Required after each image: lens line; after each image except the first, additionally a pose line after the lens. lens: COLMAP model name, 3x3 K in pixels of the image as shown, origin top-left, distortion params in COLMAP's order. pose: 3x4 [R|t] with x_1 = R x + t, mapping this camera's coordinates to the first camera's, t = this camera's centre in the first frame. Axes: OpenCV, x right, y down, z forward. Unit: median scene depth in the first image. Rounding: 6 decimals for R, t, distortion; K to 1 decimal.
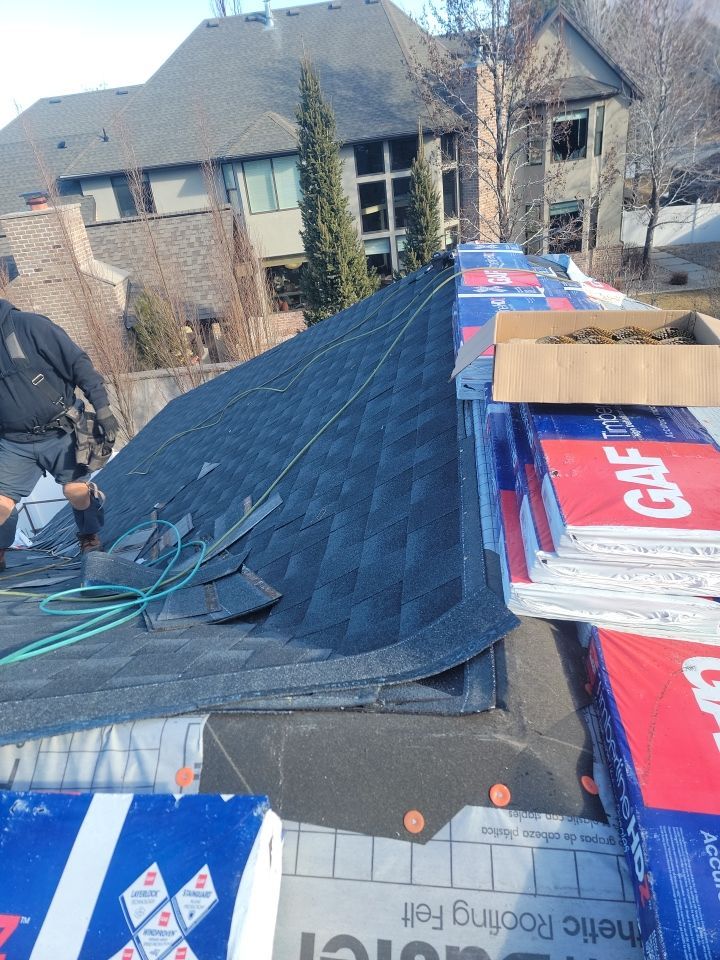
lens RADIAL K [[648.4, 0, 341.9], [0, 648.4, 482.4], [0, 0, 1]] dist [0.072017, -0.063988]
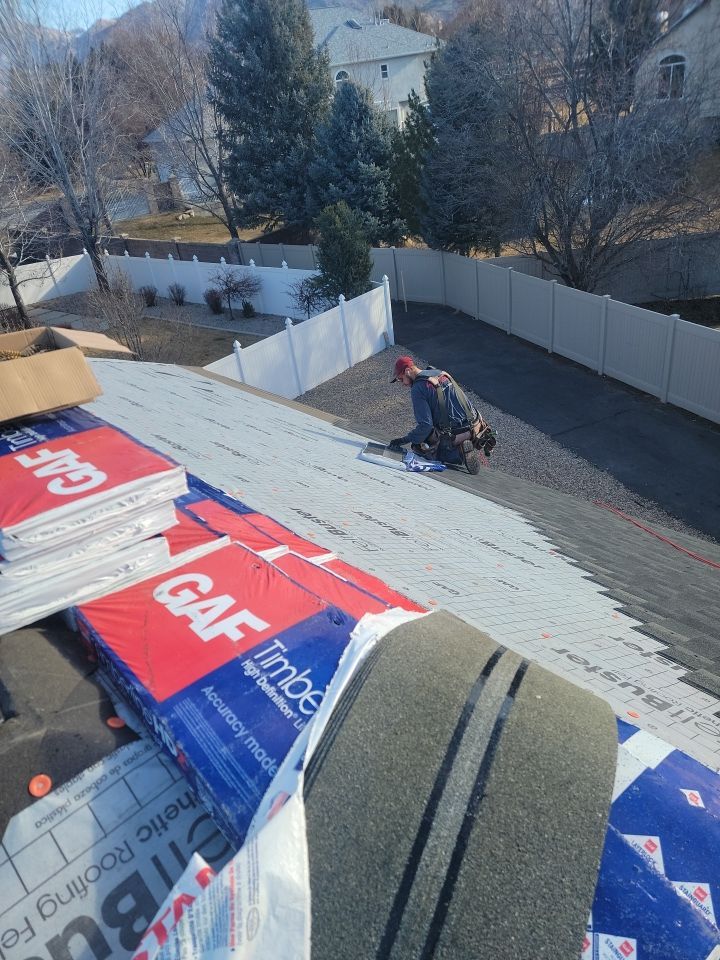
lens RADIAL K [[643.7, 0, 346.9], [0, 643.7, 484.8], [0, 0, 1]] dist [0.087058, -0.074684]
pose [[0.637180, -0.358615, 0.682200, 0.016168], [0.405582, 0.908697, 0.098863, 0.141449], [-0.655366, 0.213695, 0.724451, -0.129459]]
